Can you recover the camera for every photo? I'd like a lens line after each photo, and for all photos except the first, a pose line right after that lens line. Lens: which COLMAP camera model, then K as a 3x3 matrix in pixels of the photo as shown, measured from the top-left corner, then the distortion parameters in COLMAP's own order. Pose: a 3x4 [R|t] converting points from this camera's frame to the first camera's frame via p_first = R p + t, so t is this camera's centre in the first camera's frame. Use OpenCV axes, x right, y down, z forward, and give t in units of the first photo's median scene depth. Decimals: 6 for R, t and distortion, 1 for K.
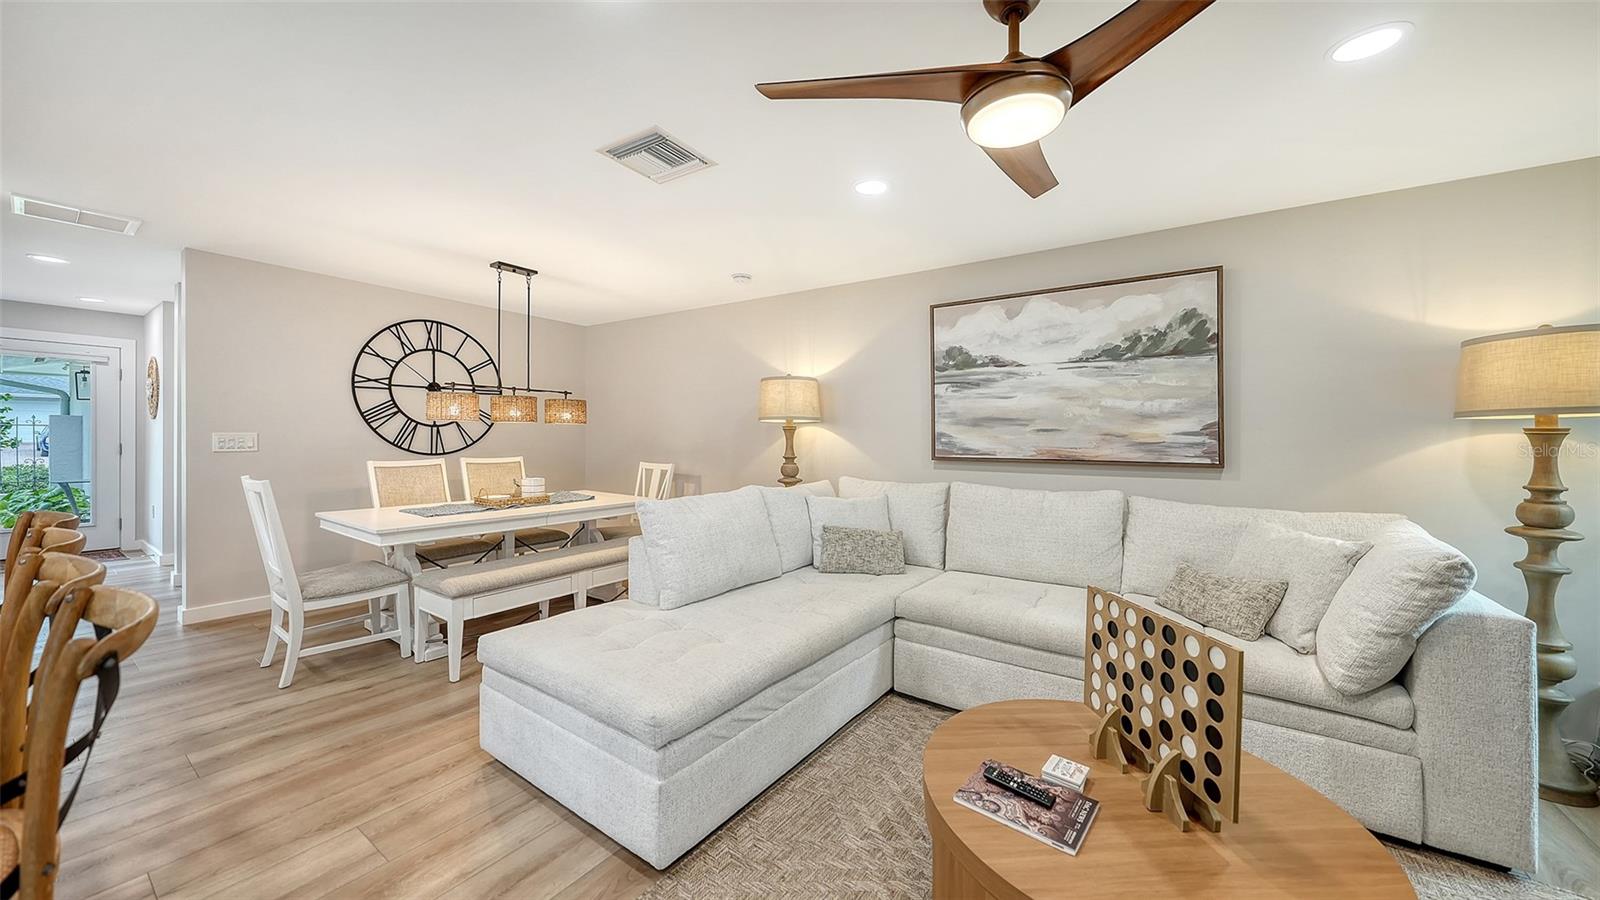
lens RADIAL K [[569.1, 0, 814.1], [0, 569.1, 431.7], [0, 0, 1]] dist [-0.004742, 0.000047]
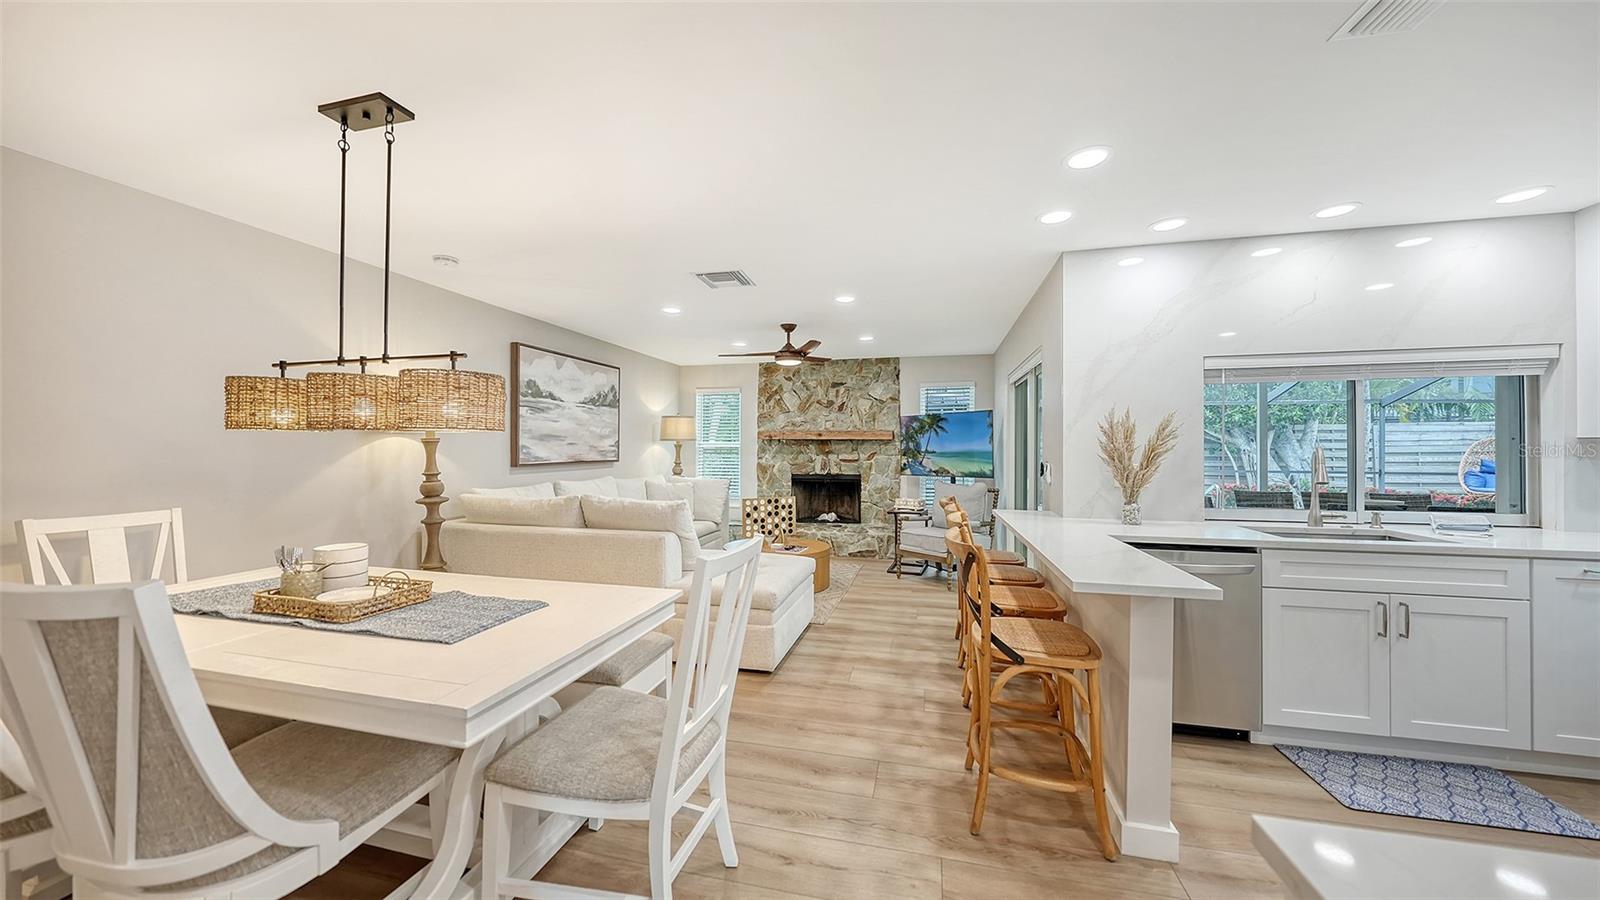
lens RADIAL K [[569.1, 0, 787.5], [0, 569.1, 440.4], [0, 0, 1]] dist [-0.004742, 0.000047]
pose [[-0.348972, -0.001794, 0.937131, -1.409081], [-0.020179, 0.999781, -0.005600, -0.016308], [-0.936916, -0.020865, -0.348932, 1.066725]]
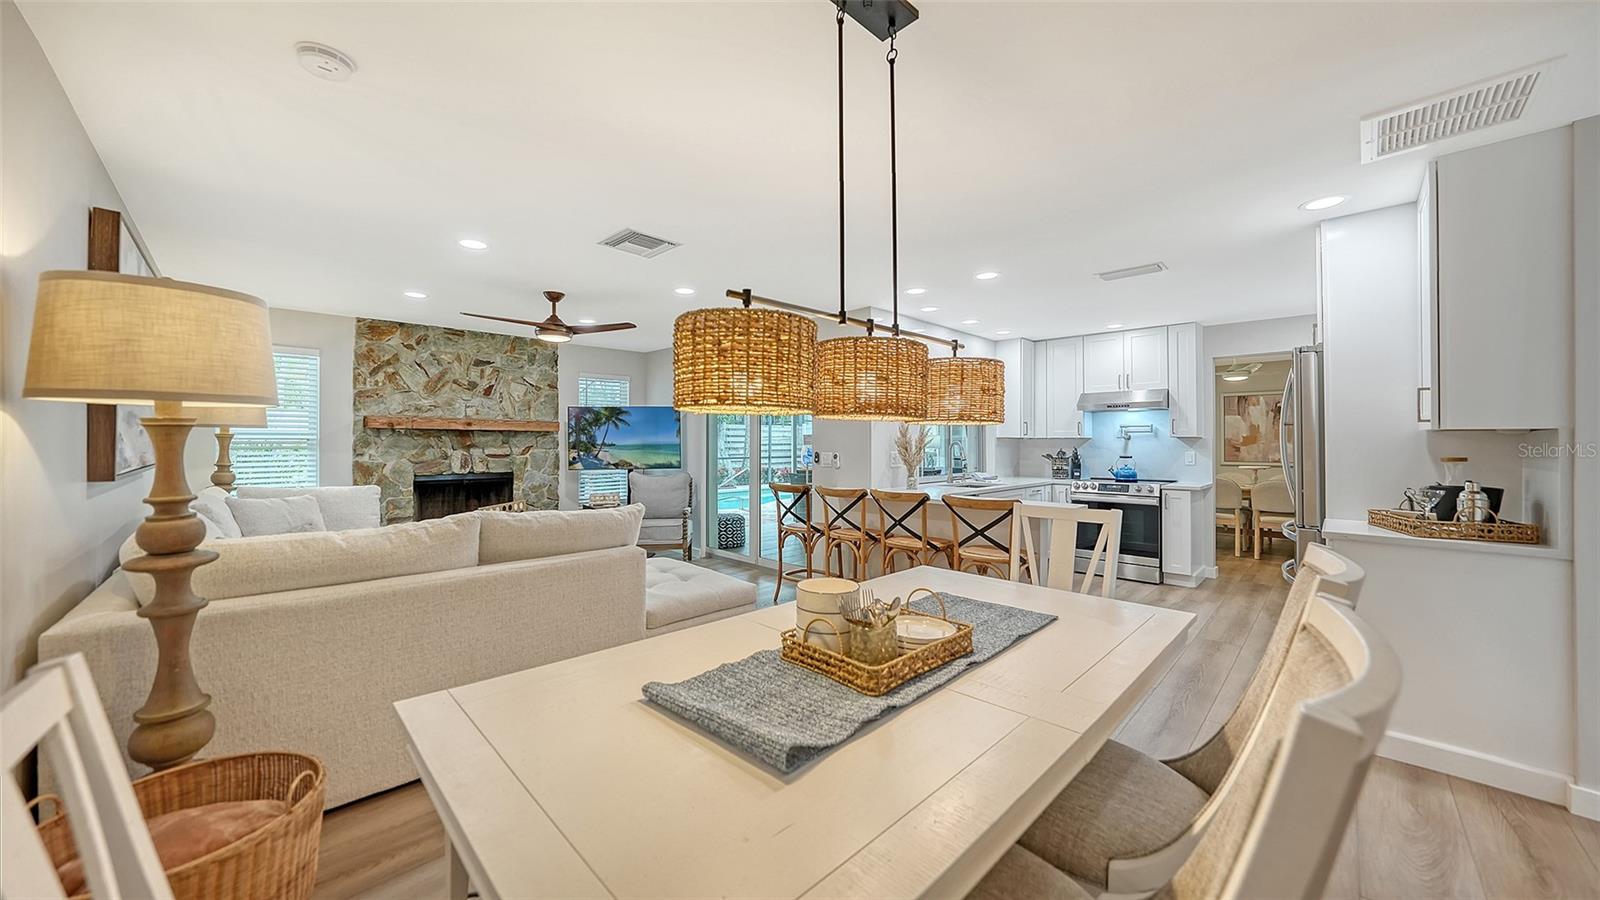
lens RADIAL K [[569.1, 0, 809.9], [0, 569.1, 443.0], [0, 0, 1]] dist [-0.004742, 0.000047]
pose [[-0.985336, -0.017003, 0.169775, -0.697171], [-0.018976, 0.999770, -0.010005, 0.004255], [-0.169566, -0.013080, -0.985432, 1.753149]]
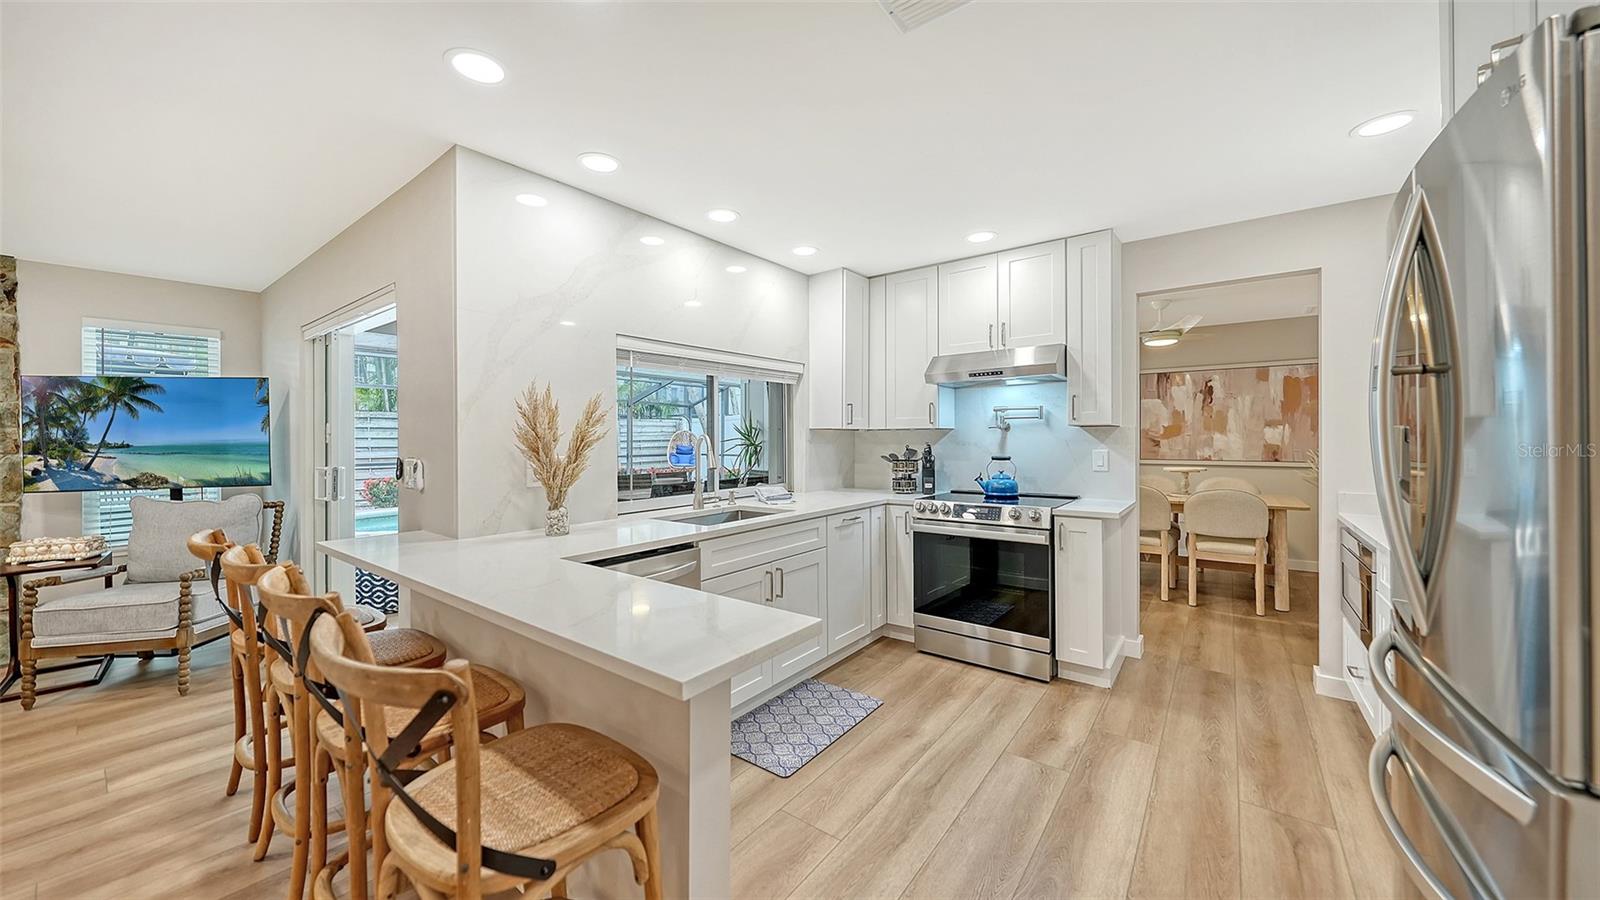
lens RADIAL K [[569.1, 0, 812.0], [0, 569.1, 442.0], [0, 0, 1]] dist [-0.004742, 0.000047]
pose [[-0.998900, -0.009557, 0.045905, -1.069996], [-0.009829, 0.999936, -0.005691, -0.010818], [-0.045848, -0.006136, -0.998930, 0.904140]]
